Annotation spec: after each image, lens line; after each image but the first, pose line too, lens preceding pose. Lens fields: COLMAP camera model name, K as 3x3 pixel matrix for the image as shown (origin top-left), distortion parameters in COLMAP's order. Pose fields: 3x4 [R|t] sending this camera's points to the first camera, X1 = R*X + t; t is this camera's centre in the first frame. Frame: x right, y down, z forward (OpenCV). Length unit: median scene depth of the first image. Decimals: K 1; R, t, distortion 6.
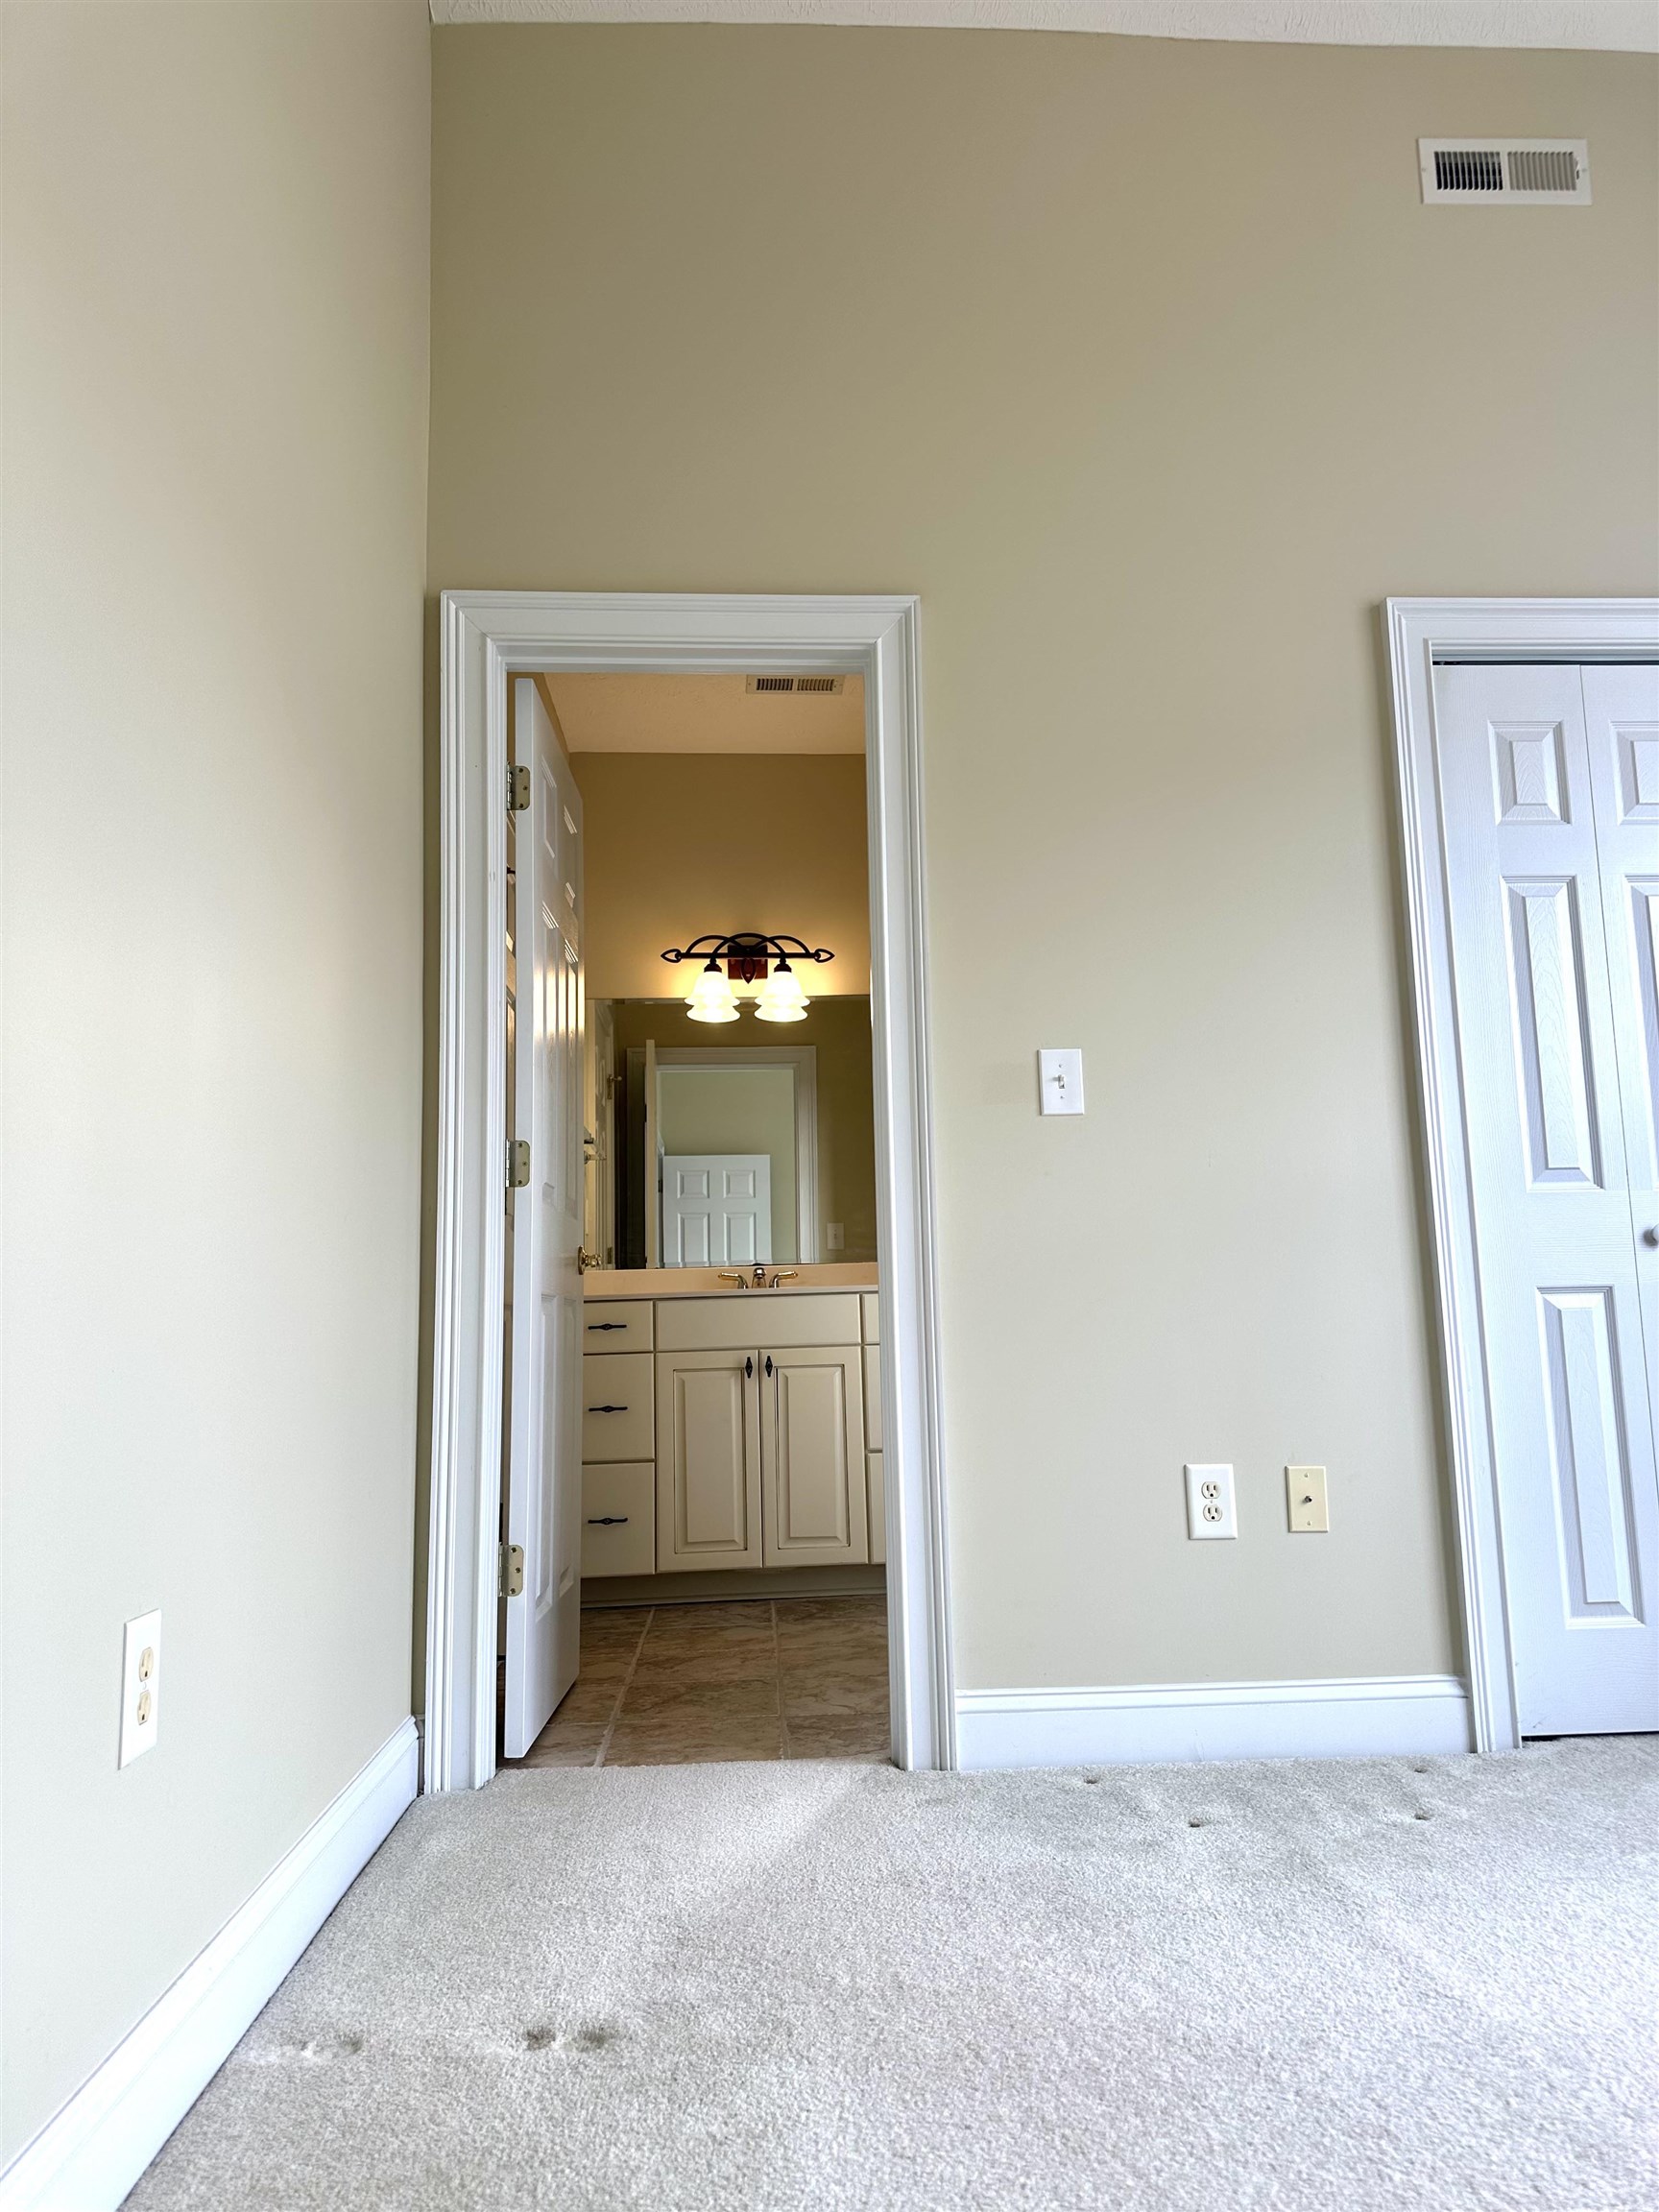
lens RADIAL K [[1570.4, 0, 831.9], [0, 1570.4, 1107.4], [0, 0, 1]] dist [0.019744, -0.017410]
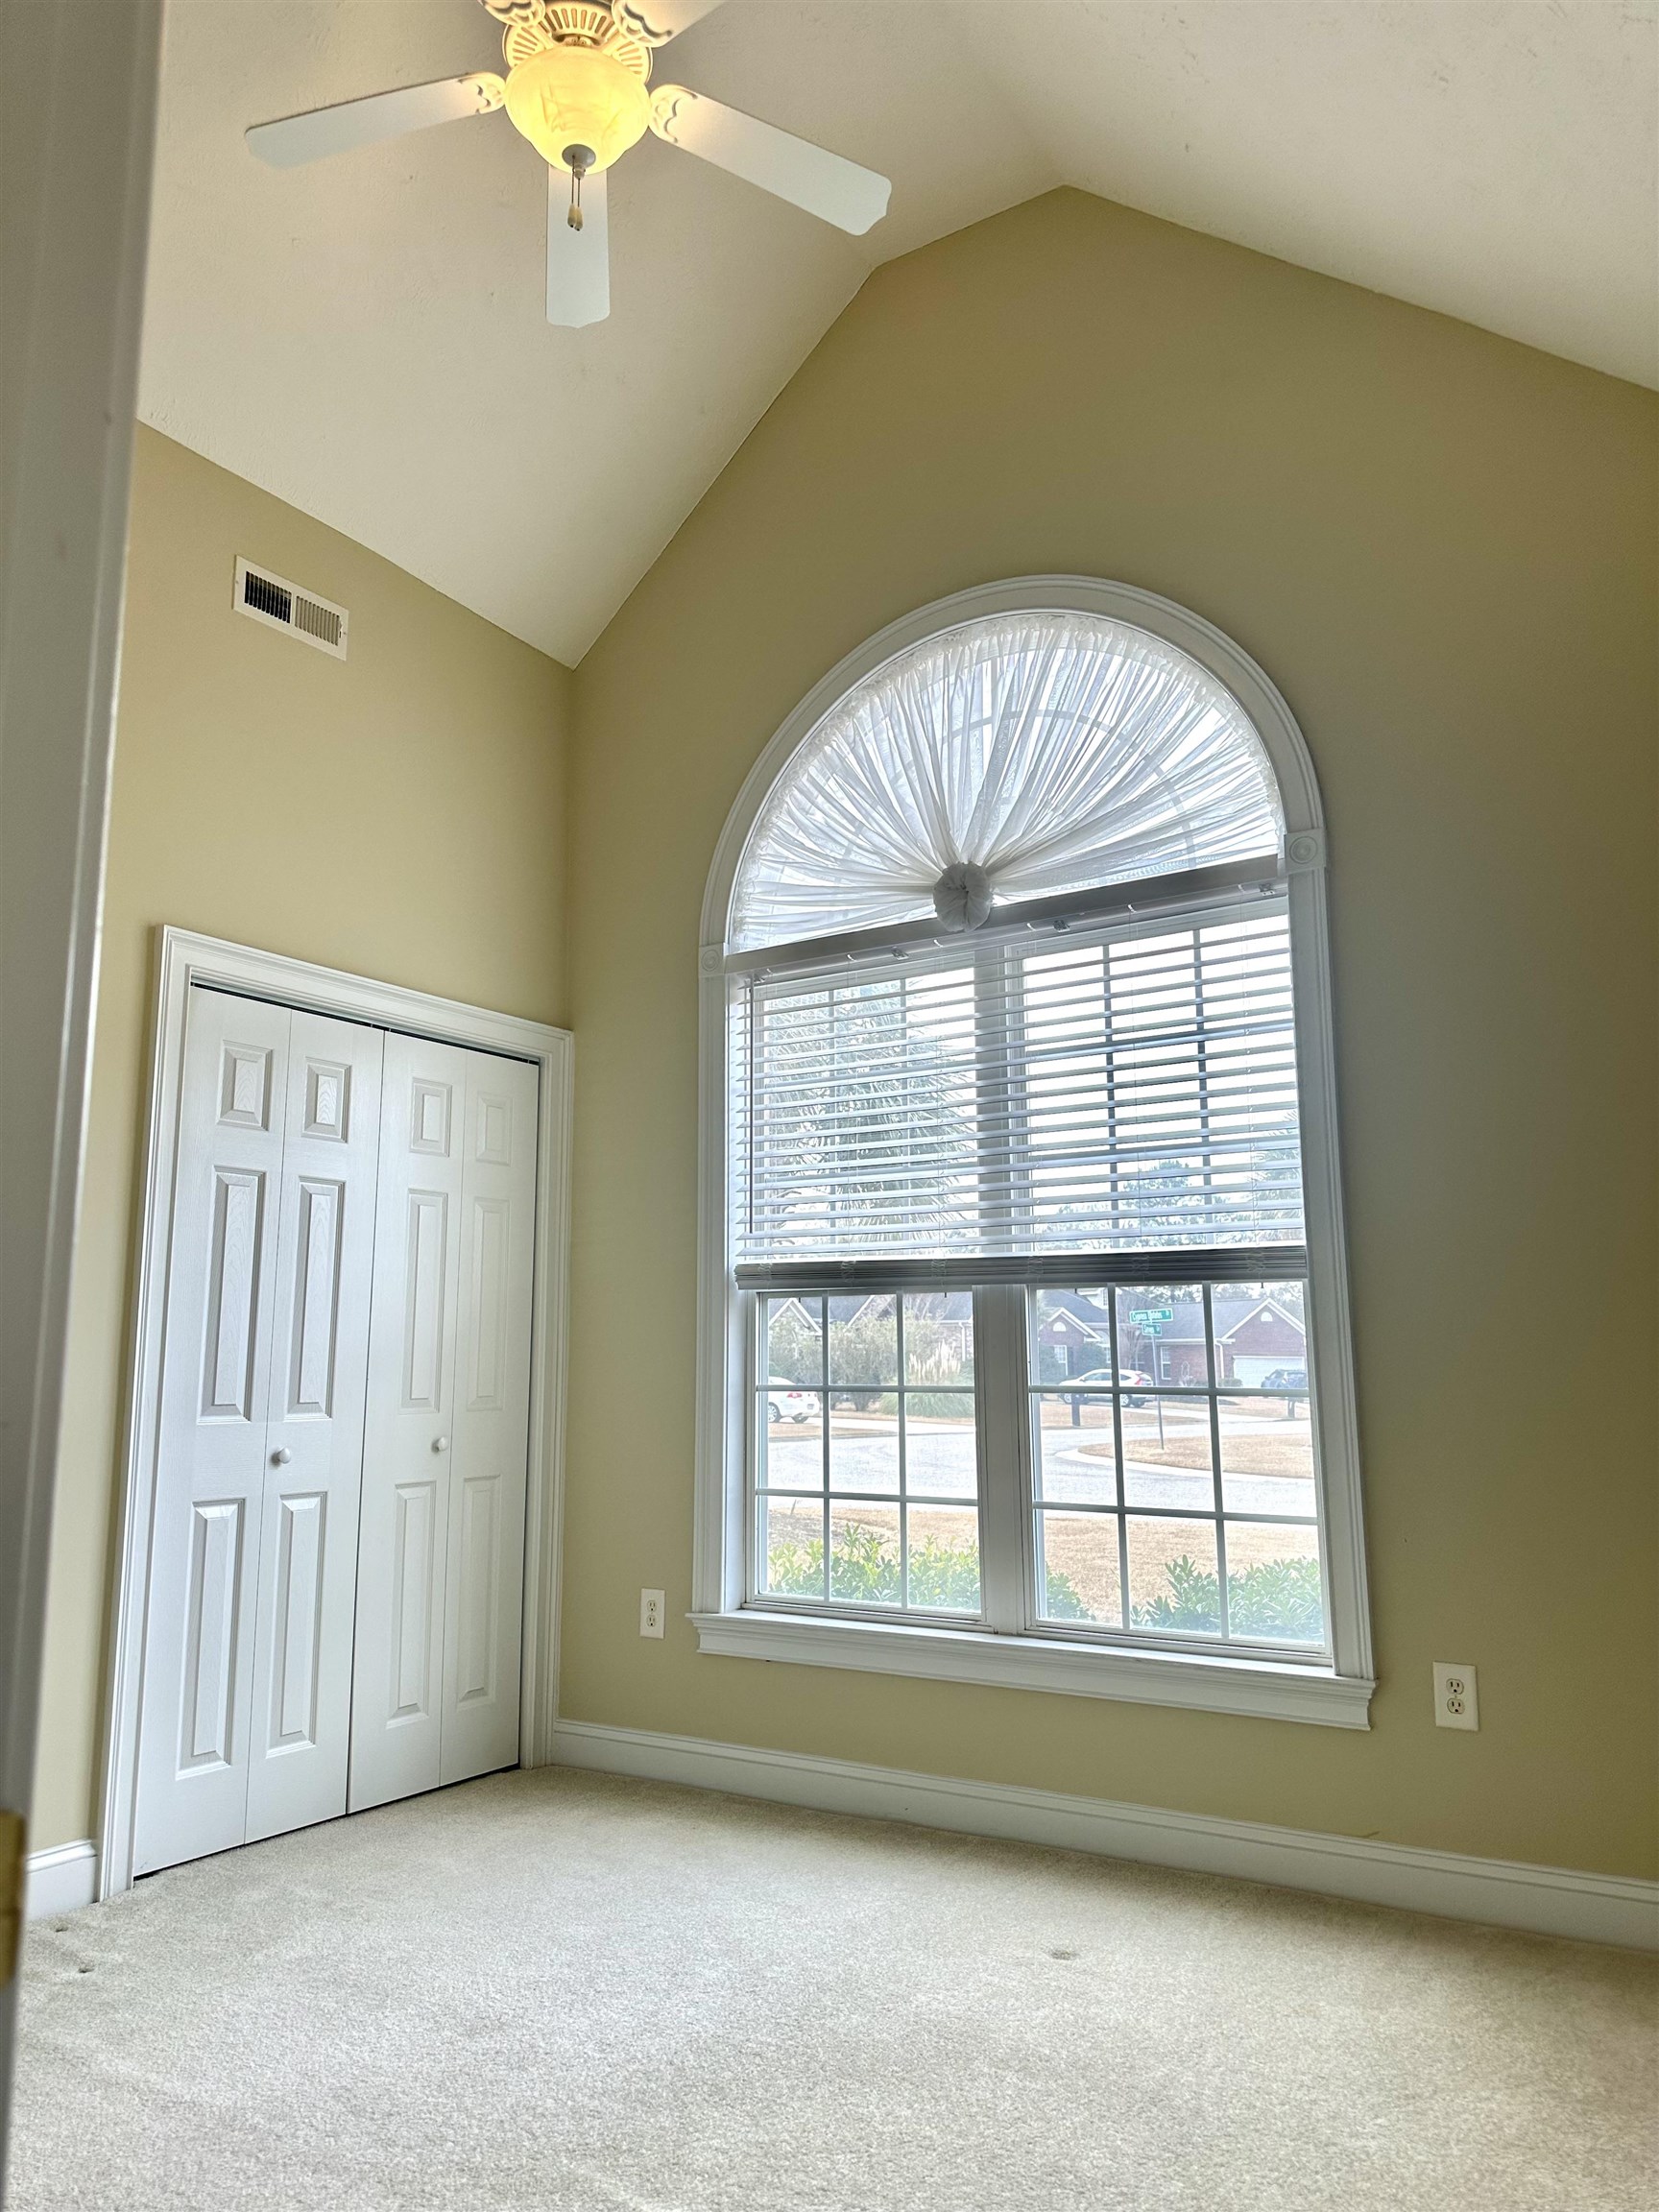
lens RADIAL K [[1570.4, 0, 822.5], [0, 1570.4, 1105.6], [0, 0, 1]] dist [0.019744, -0.017410]
pose [[0.585138, 0.155660, 0.795854, -0.340012], [-0.126222, 0.986926, -0.100229, -0.149454], [-0.801051, -0.041807, 0.597135, -0.152281]]
